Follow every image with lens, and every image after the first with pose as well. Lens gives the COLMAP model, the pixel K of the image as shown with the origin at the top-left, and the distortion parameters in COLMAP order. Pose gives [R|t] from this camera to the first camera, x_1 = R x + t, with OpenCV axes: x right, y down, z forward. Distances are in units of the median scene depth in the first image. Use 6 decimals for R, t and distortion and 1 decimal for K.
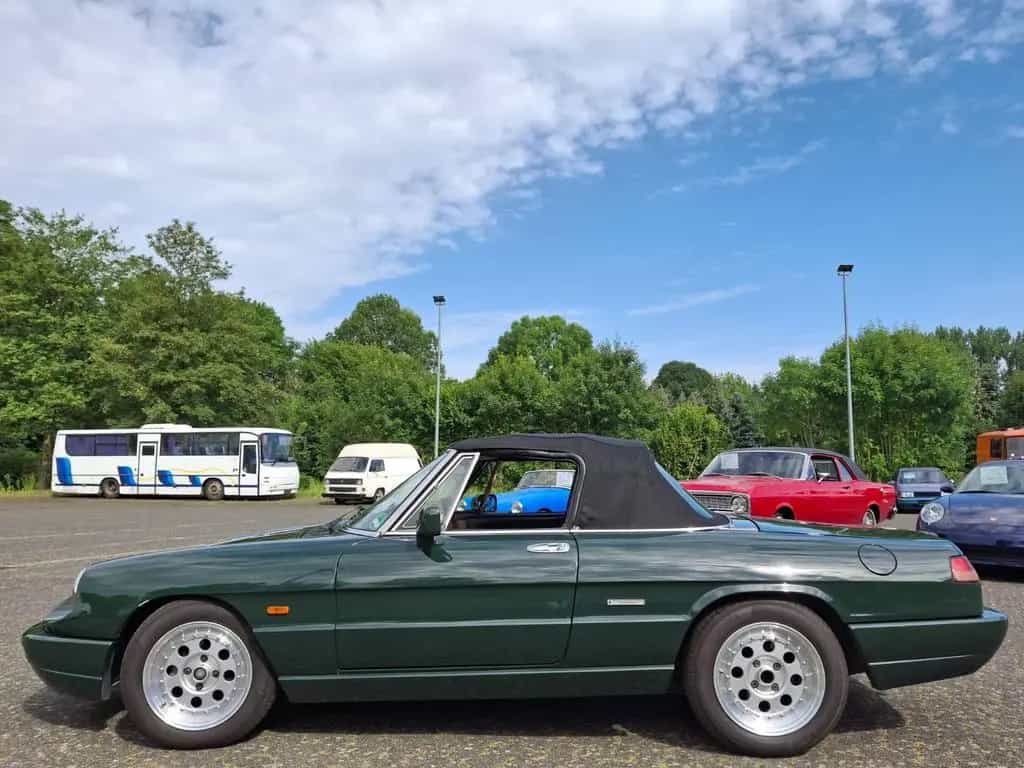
lens RADIAL K [[747.8, 0, 517.2], [0, 747.8, 385.1], [0, 0, 1]] dist [0.093635, -0.167598]
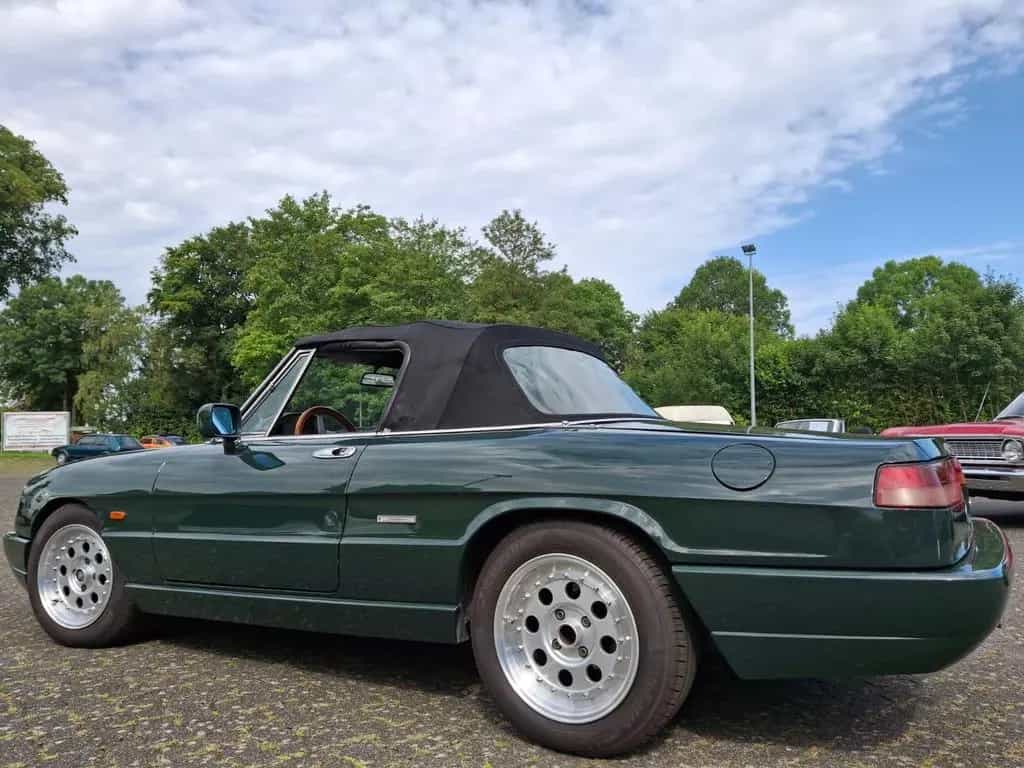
lens RADIAL K [[743.4, 0, 518.2], [0, 743.4, 400.8], [0, 0, 1]] dist [0.083749, -0.166707]
pose [[0.887798, -0.037521, -0.458702, 0.051133], [0.064284, 0.997011, 0.042866, 0.011814], [0.455722, -0.067544, 0.887556, 0.030428]]
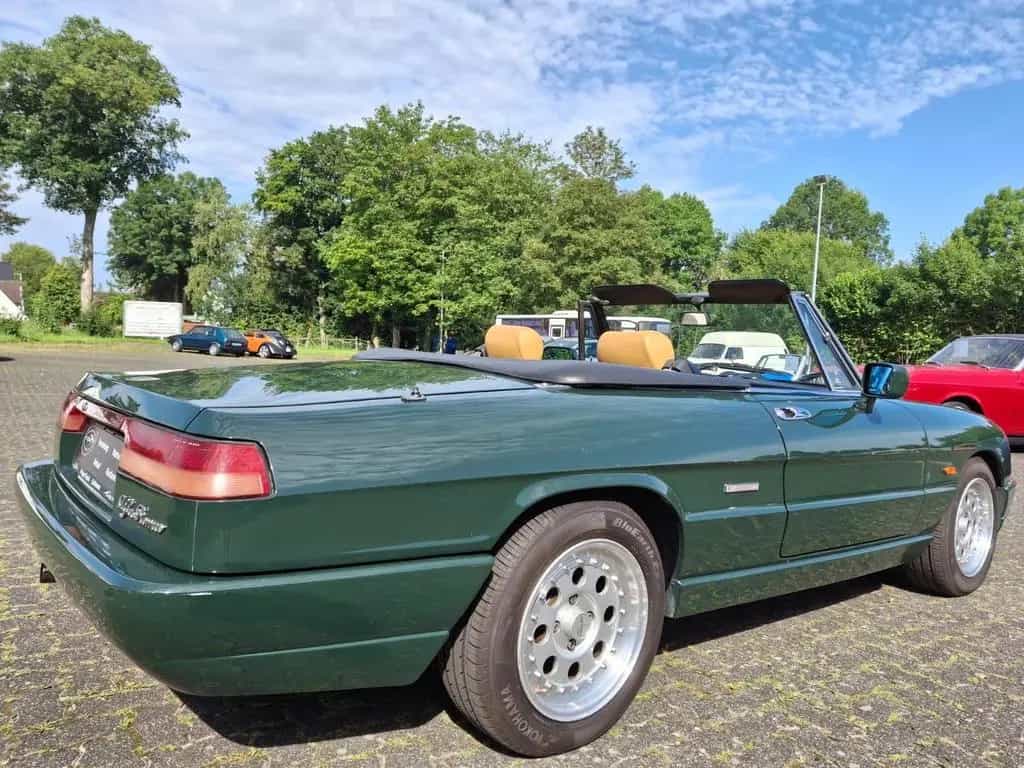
lens RADIAL K [[751.7, 0, 530.5], [0, 751.7, 383.3], [0, 0, 1]] dist [0.091294, -0.159627]
pose [[0.834086, 0.062920, -0.548035, 0.111583], [0.013973, 0.990745, 0.135014, 0.003583], [0.551458, -0.120271, 0.825487, -0.012553]]
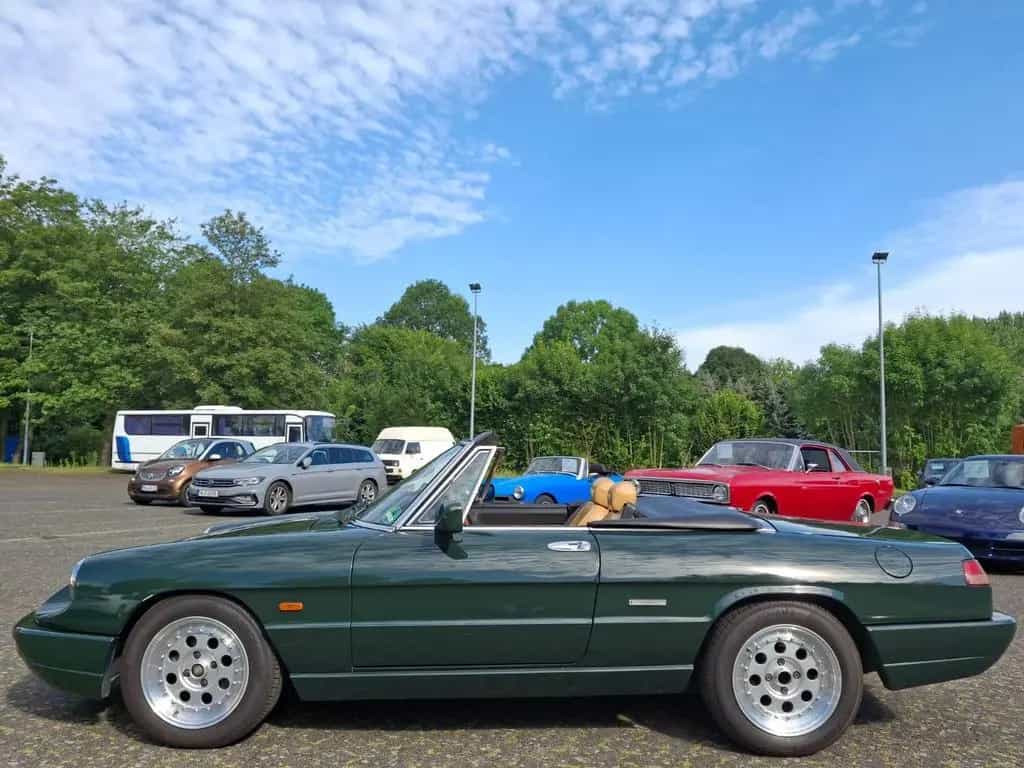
lens RADIAL K [[747.8, 0, 517.2], [0, 747.8, 385.1], [0, 0, 1]] dist [0.093635, -0.167598]
pose [[0.997547, 0.008605, -0.069466, 0.021783], [-0.007028, 0.999713, 0.022912, -0.003692], [0.069643, -0.022368, 0.997321, -0.018057]]
